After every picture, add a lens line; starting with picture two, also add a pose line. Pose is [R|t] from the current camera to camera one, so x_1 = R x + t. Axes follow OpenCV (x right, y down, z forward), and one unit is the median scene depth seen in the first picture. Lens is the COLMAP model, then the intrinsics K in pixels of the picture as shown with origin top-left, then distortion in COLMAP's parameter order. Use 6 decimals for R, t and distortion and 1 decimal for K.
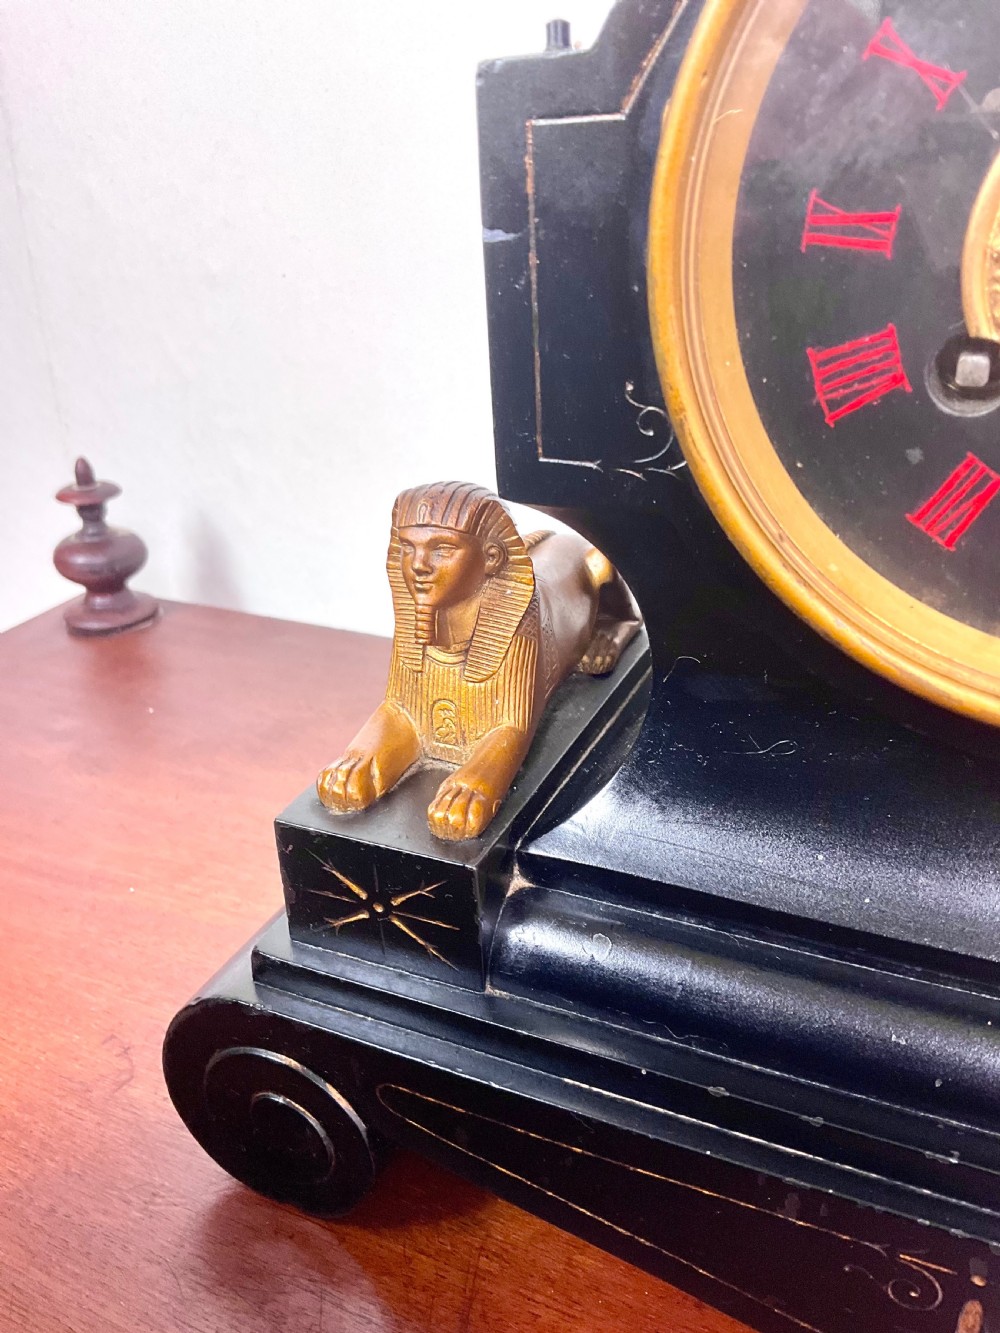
lens RADIAL K [[1118.6, 0, 507.9], [0, 1118.6, 662.5], [0, 0, 1]] dist [0.055727, -0.106304]
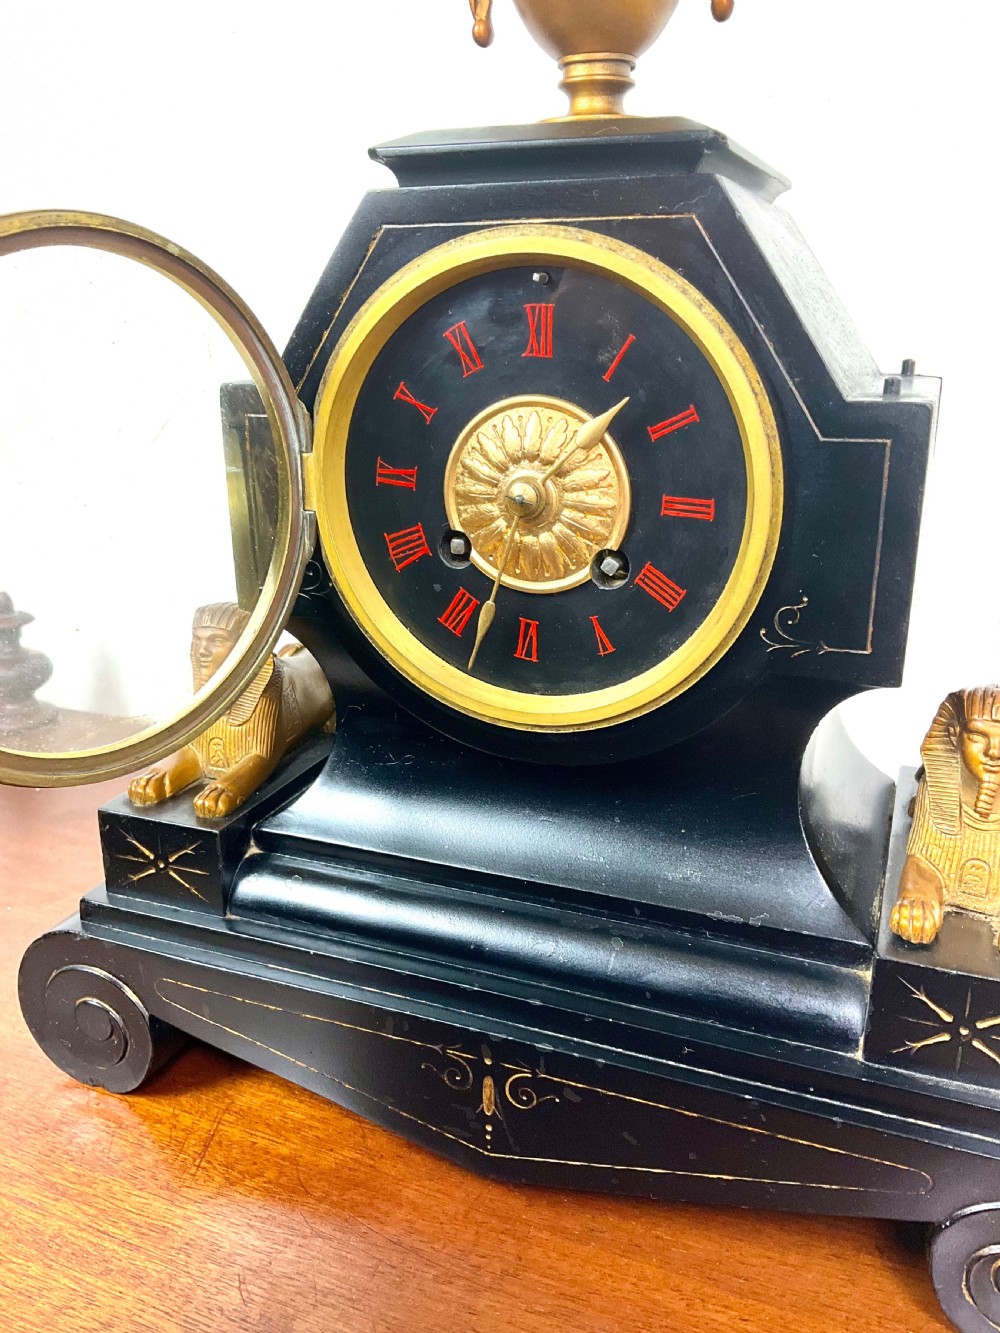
lens RADIAL K [[1120.6, 0, 522.7], [0, 1120.6, 661.6], [0, 0, 1]] dist [0.041649, -0.035141]
pose [[0.997430, 0.020896, 0.068527, 0.274006], [-0.011701, 0.991189, -0.131937, 0.136584], [-0.070680, 0.130796, 0.988887, -0.633917]]
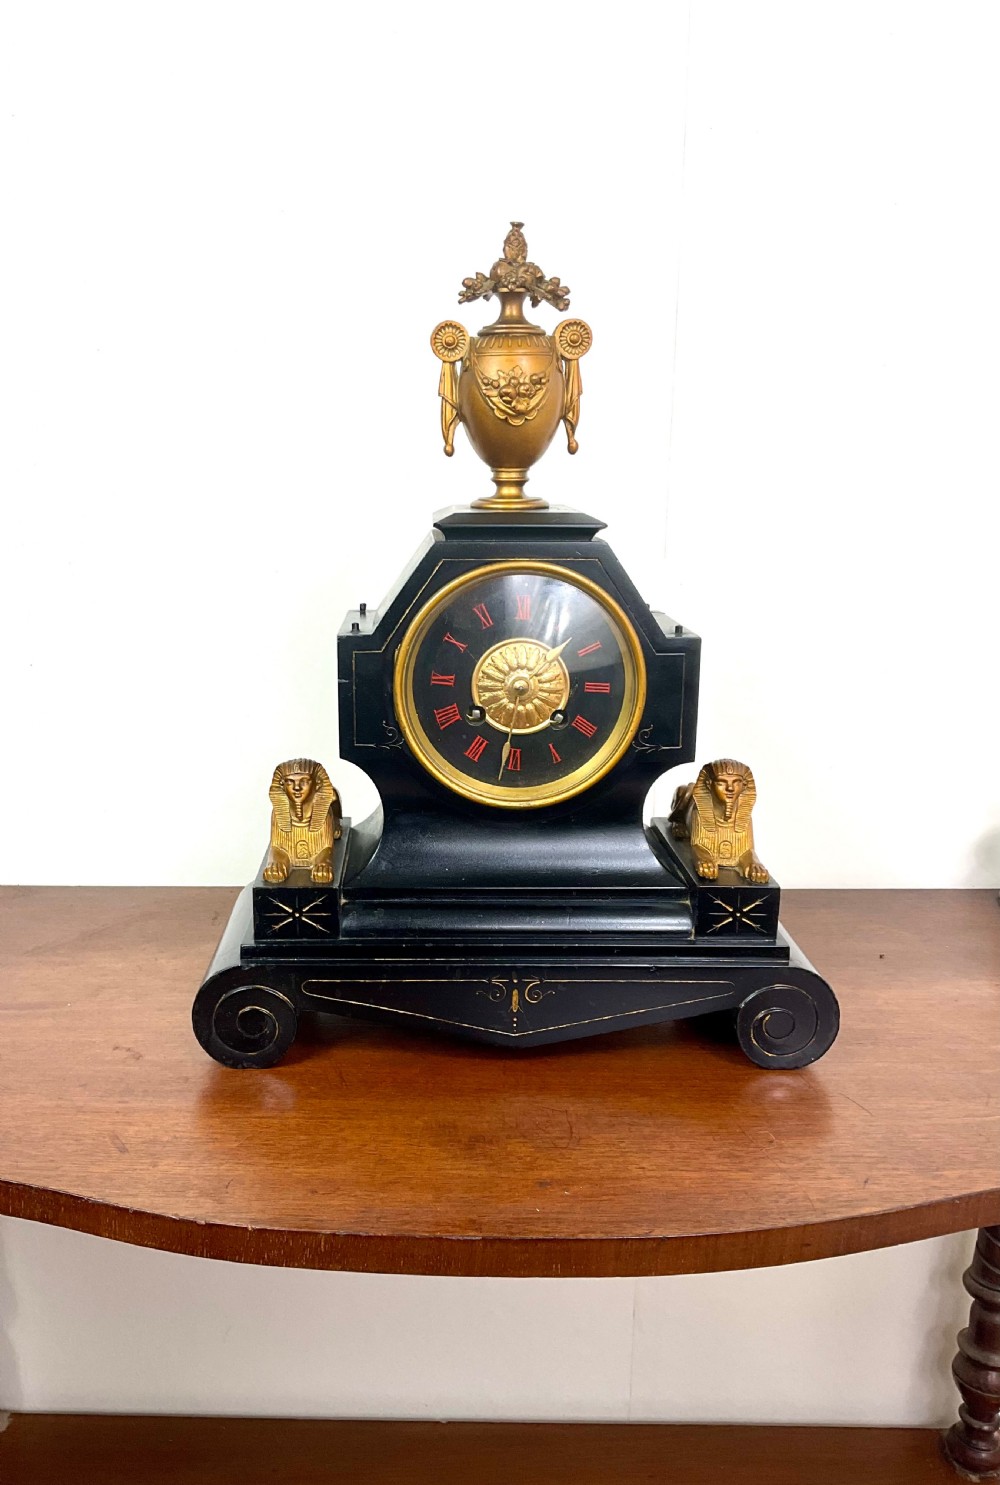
lens RADIAL K [[1229.9, 0, 459.6], [0, 1229.9, 736.4], [0, 0, 1]] dist [0.052672, -0.012207]
pose [[0.899590, -0.050296, 0.433830, -1.004466], [0.145578, 0.971070, -0.189290, 0.412961], [-0.411759, 0.233440, 0.880886, -1.821666]]
